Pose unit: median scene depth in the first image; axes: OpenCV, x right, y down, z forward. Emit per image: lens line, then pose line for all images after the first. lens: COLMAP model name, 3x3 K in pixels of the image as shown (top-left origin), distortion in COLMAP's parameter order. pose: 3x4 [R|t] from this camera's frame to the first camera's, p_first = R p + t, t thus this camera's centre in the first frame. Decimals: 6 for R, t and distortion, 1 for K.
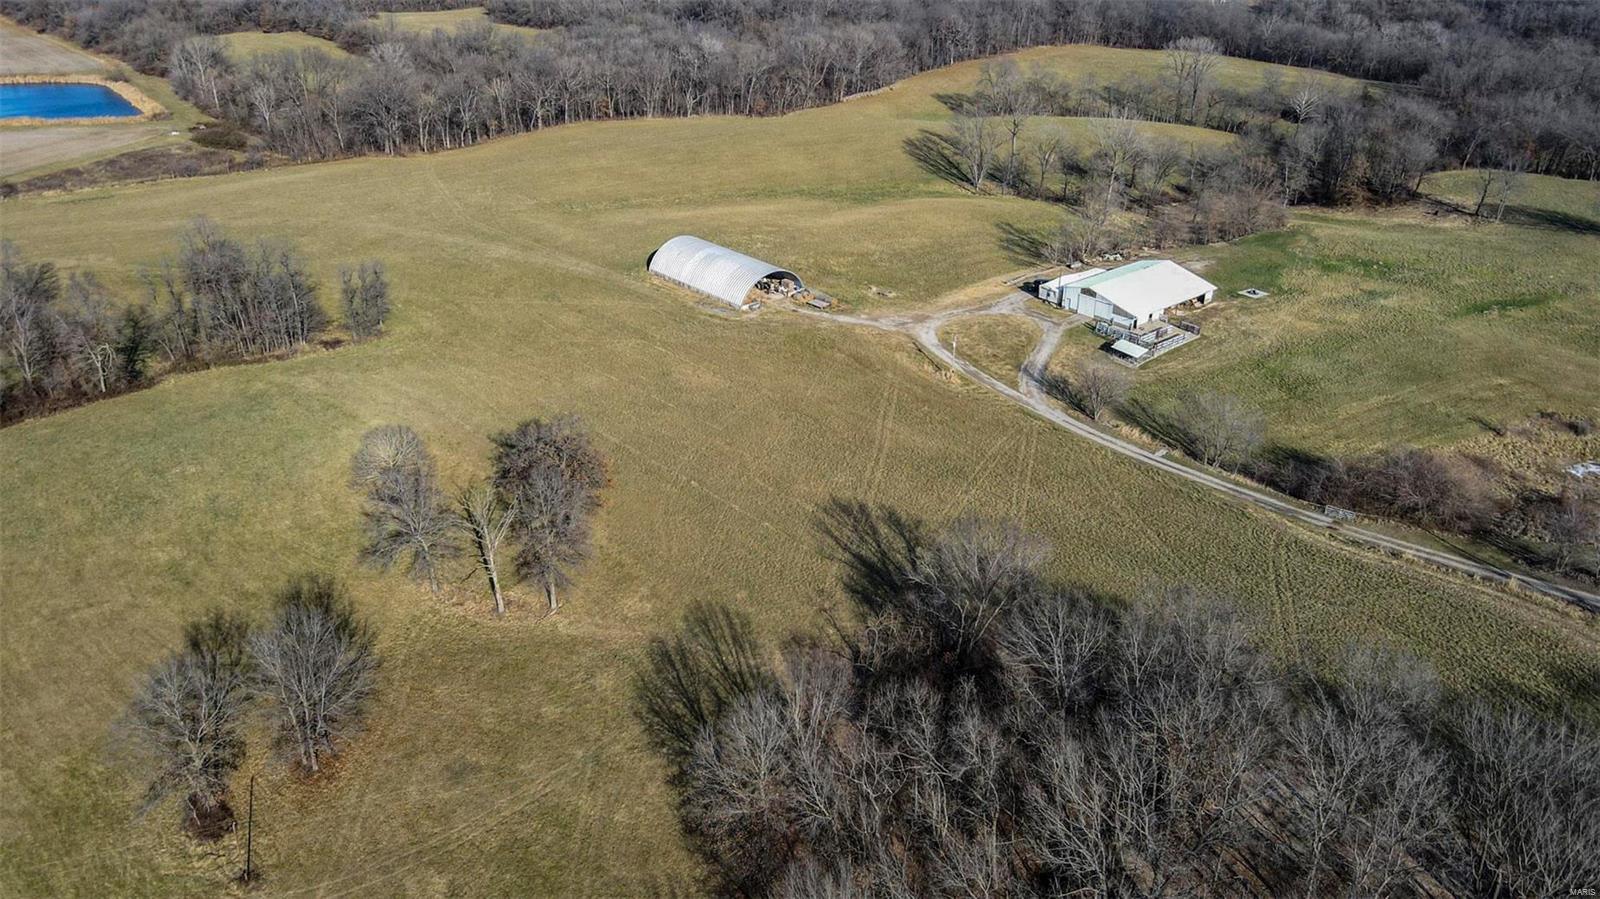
lens RADIAL K [[1204.3, 0, 800.0], [0, 1204.3, 449.5], [0, 0, 1]] dist [0.026353, -0.001713]
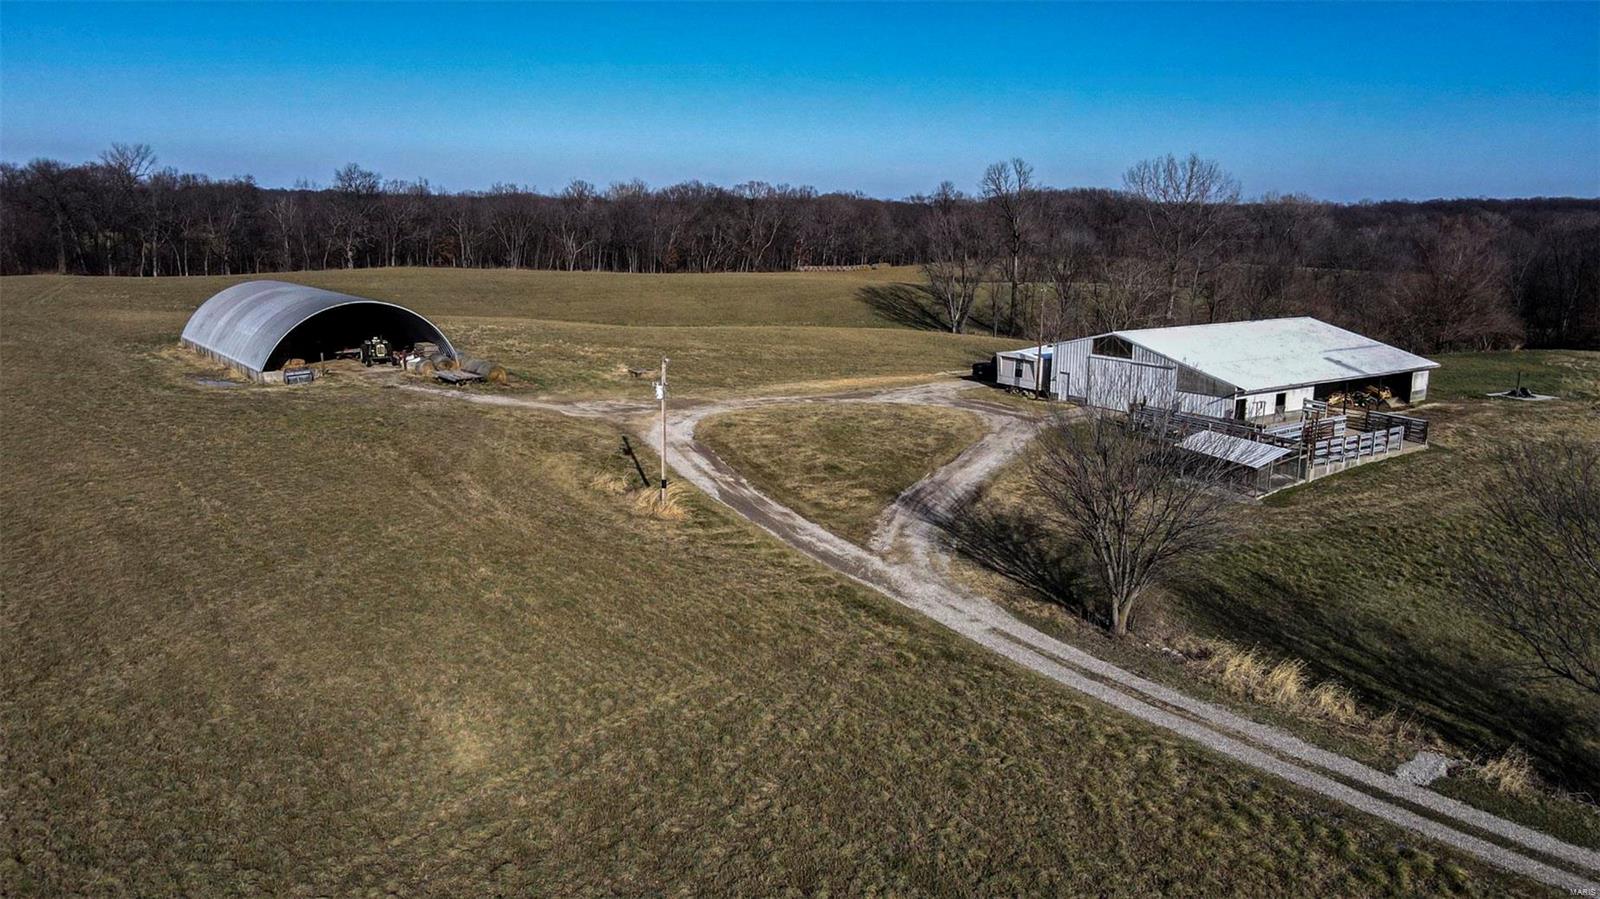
lens RADIAL K [[1204.3, 0, 800.0], [0, 1204.3, 449.5], [0, 0, 1]] dist [0.026353, -0.001713]
pose [[0.997662, 0.015805, -0.066482, 0.159679], [-0.032378, 0.966078, -0.256214, 0.005283], [0.060177, 0.257767, 0.964331, 0.606822]]
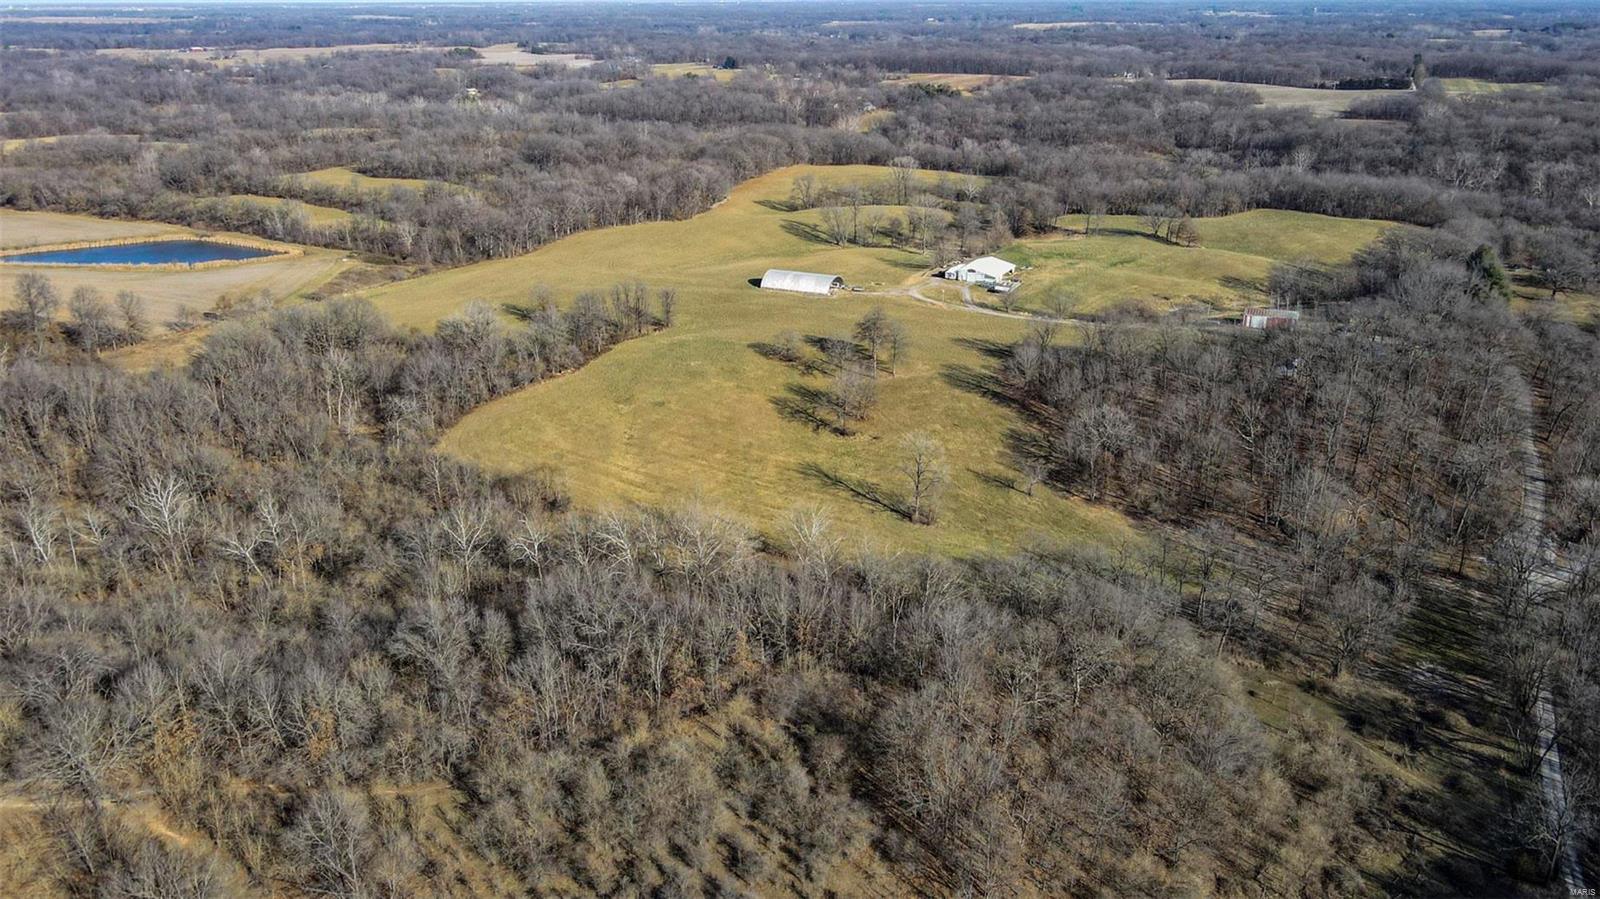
lens RADIAL K [[1204.3, 0, 800.0], [0, 1204.3, 449.5], [0, 0, 1]] dist [0.026353, -0.001713]
pose [[0.925928, -0.147420, 0.347743, -0.859420], [0.179550, 0.981802, -0.061867, 0.268946], [-0.332294, 0.119721, 0.935547, -0.922592]]
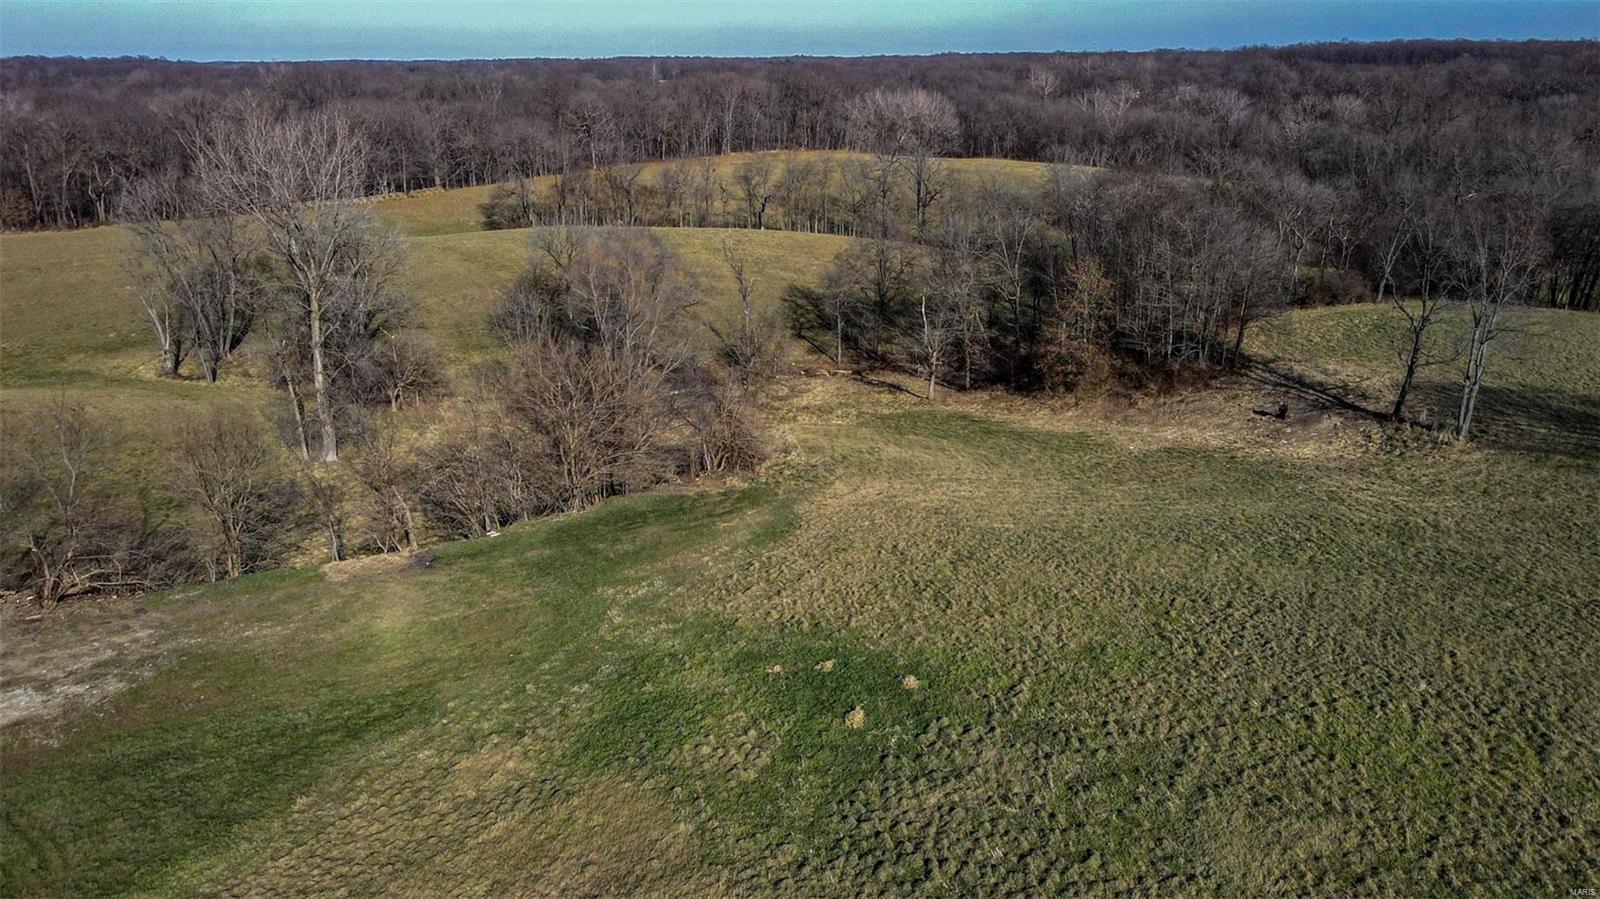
lens RADIAL K [[1204.3, 0, 800.0], [0, 1204.3, 449.5], [0, 0, 1]] dist [0.026353, -0.001713]
pose [[0.999893, -0.014598, -0.001137, 0.519758], [0.014283, 0.989535, -0.143583, -0.183983], [0.003221, 0.143551, 0.989638, 0.888665]]
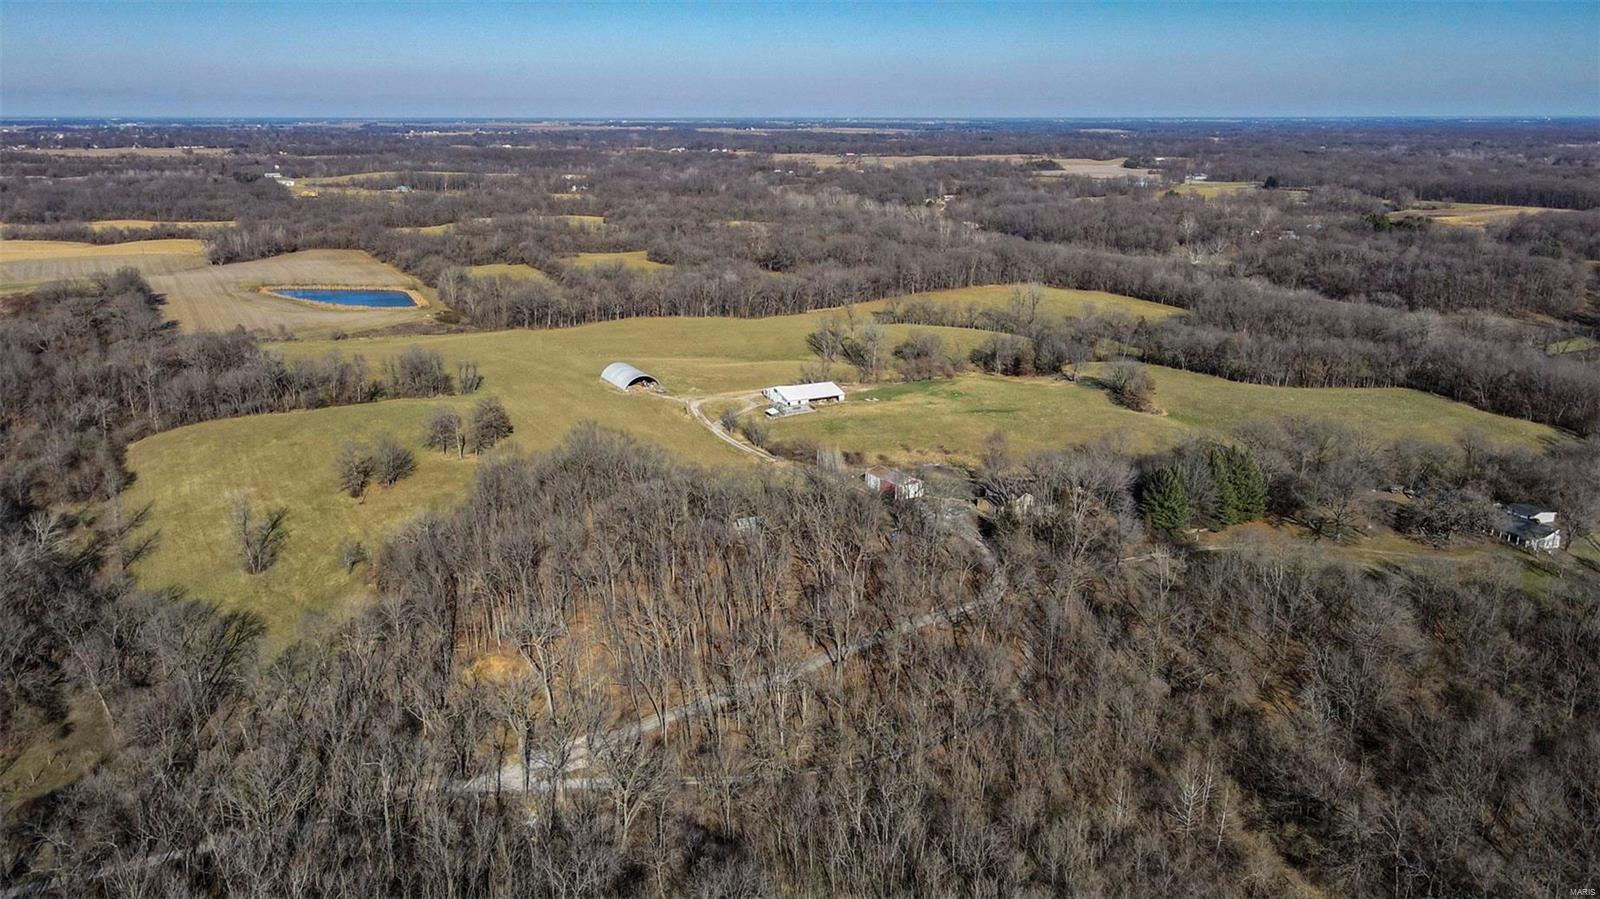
lens RADIAL K [[1204.3, 0, 800.0], [0, 1204.3, 449.5], [0, 0, 1]] dist [0.026353, -0.001713]
pose [[0.974229, 0.057090, -0.218219, 0.738853], [-0.095551, 0.980803, -0.169989, 0.327715], [0.204325, 0.186459, 0.960981, -1.023444]]
